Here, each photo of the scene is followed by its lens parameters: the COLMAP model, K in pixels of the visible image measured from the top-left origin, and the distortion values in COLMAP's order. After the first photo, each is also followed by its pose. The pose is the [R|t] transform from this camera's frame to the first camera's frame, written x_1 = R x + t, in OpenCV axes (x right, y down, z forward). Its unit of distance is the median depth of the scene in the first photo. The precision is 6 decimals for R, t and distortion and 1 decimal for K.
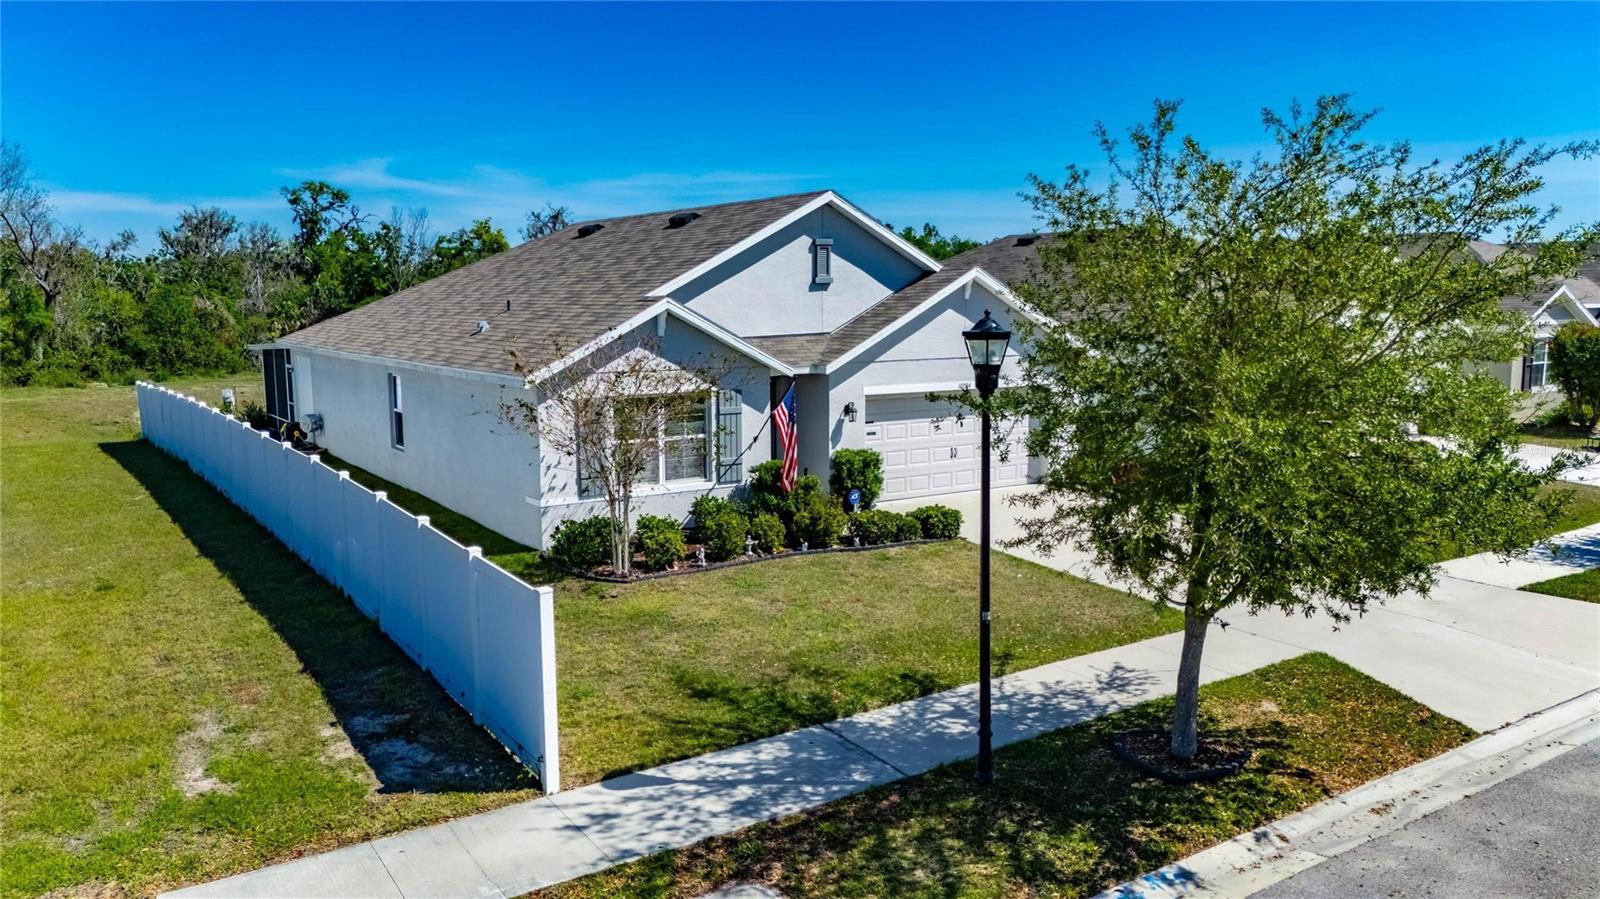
lens RADIAL K [[1178.0, 0, 810.7], [0, 1178.0, 448.4], [0, 0, 1]] dist [0.070895, -0.068597]
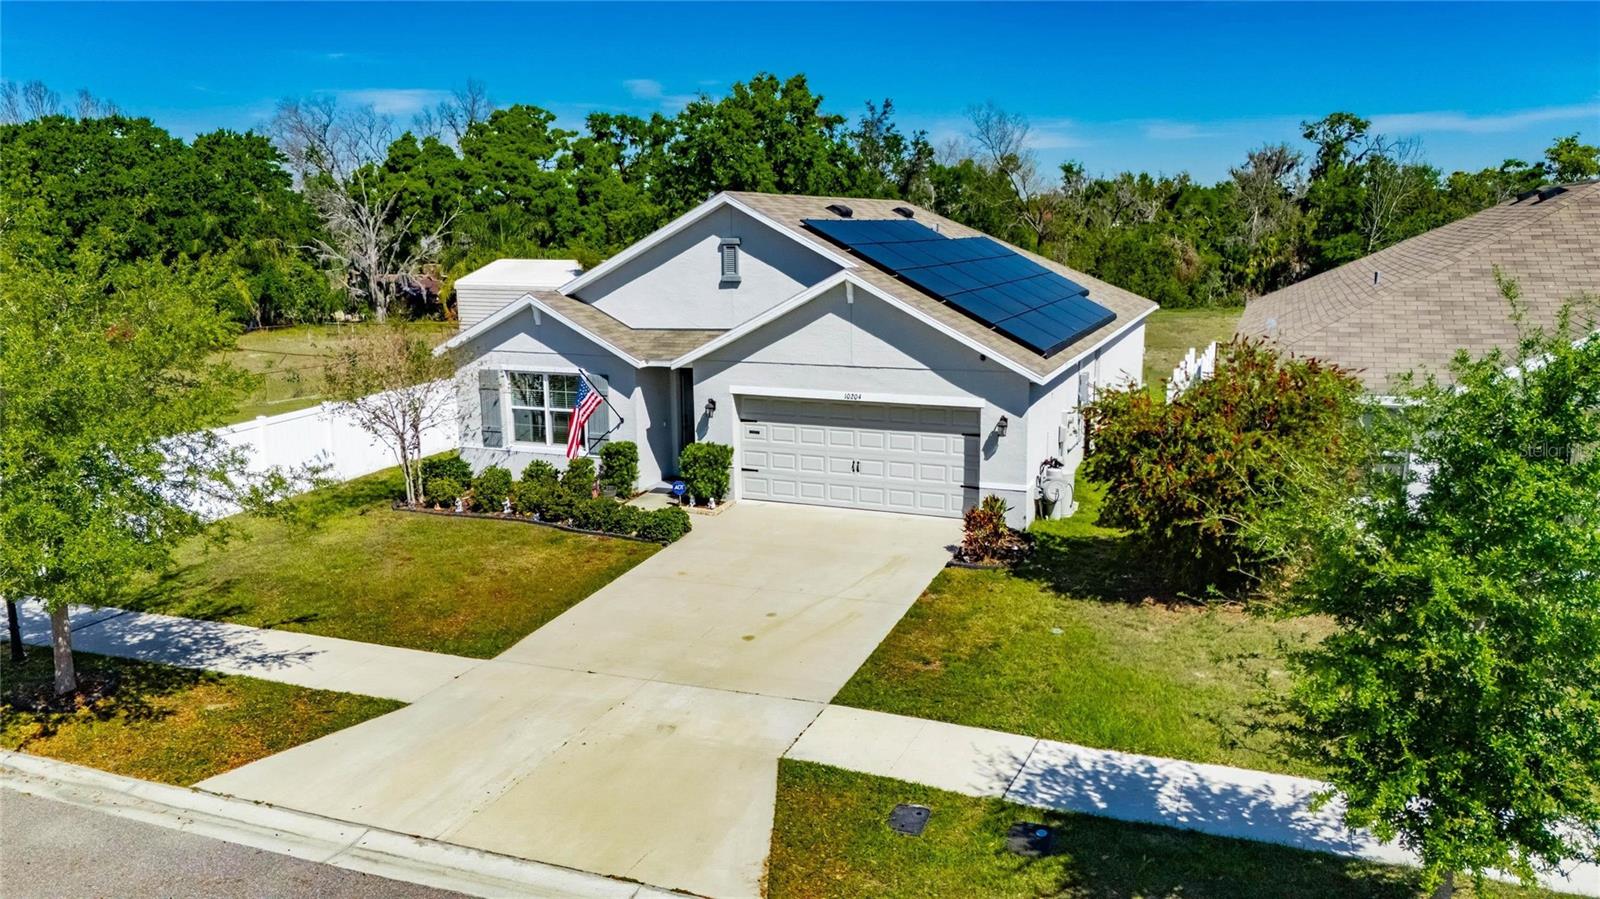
lens RADIAL K [[1178.0, 0, 807.1], [0, 1178.0, 453.3], [0, 0, 1]] dist [0.070895, -0.068597]
pose [[0.559313, 0.160949, -0.813182, 1.566794], [-0.103566, 0.986851, 0.124089, -0.217176], [0.822462, 0.014813, 0.568628, 0.803076]]
